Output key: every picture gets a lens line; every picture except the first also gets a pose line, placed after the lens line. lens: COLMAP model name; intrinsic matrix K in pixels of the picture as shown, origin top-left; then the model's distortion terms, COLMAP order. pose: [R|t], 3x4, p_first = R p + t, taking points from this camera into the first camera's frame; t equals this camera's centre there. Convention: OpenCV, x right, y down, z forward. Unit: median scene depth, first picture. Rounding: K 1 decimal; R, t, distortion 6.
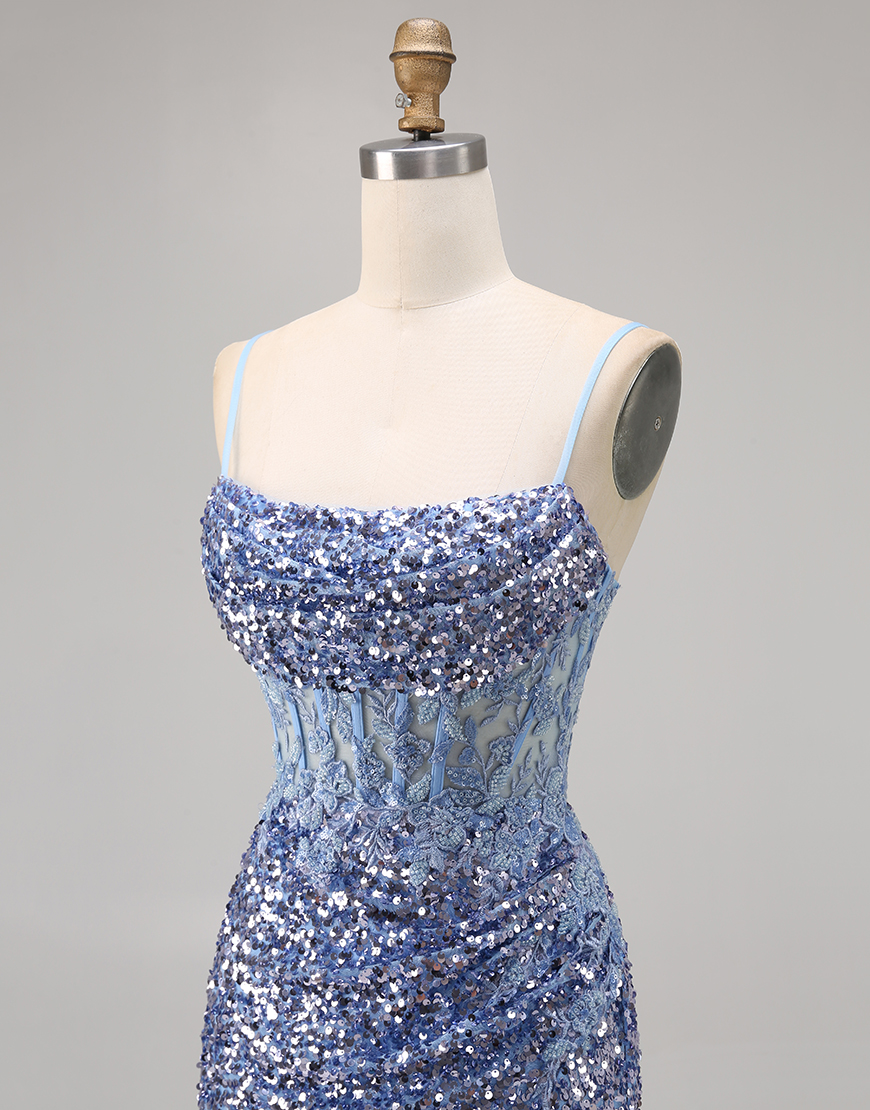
lens RADIAL K [[2110.8, 0, 435.0], [0, 2110.8, 555.0], [0, 0, 1]] dist [0.035713, 0.173458]
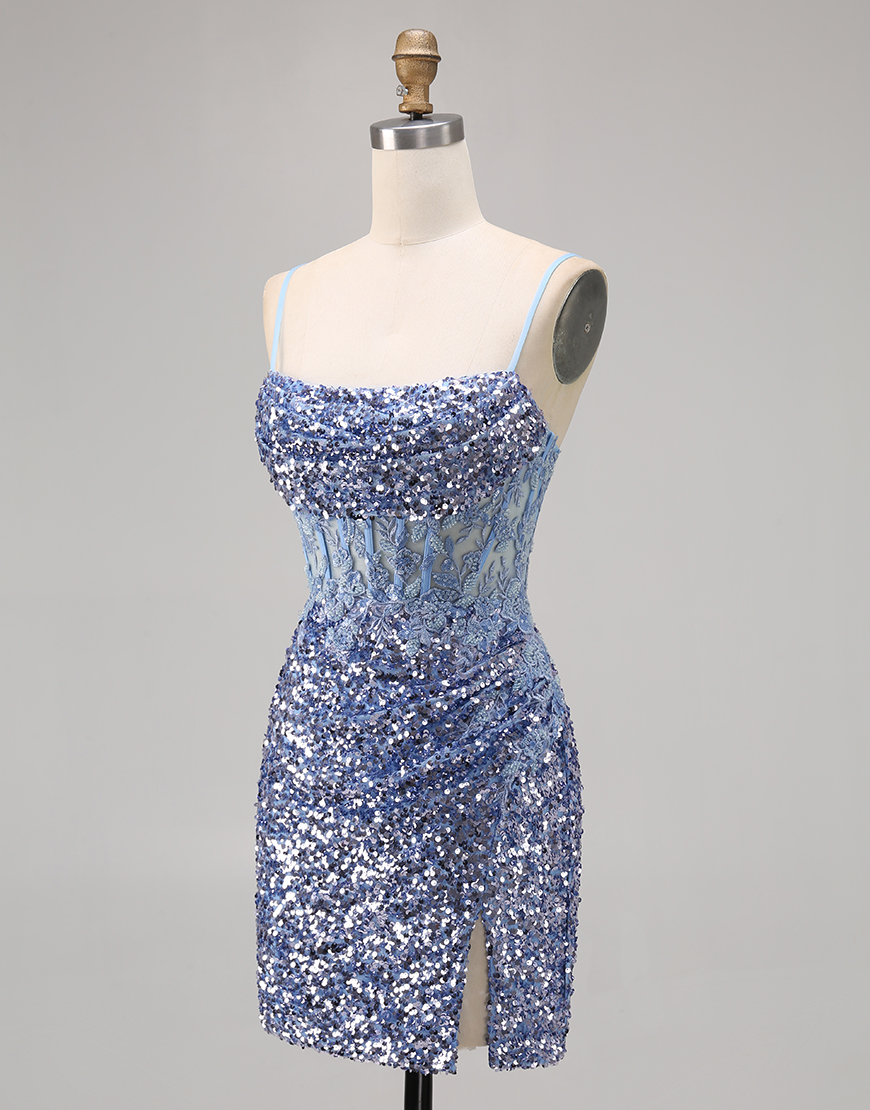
lens RADIAL K [[2305.5, 0, 435.0], [0, 2305.5, 555.0], [0, 0, 1]] dist [0.162223, -0.070717]
pose [[0.999688, -0.003956, -0.024649, 0.044388], [0.004164, 0.999956, 0.008409, 0.075130], [0.024614, -0.008509, 0.999661, -0.521769]]
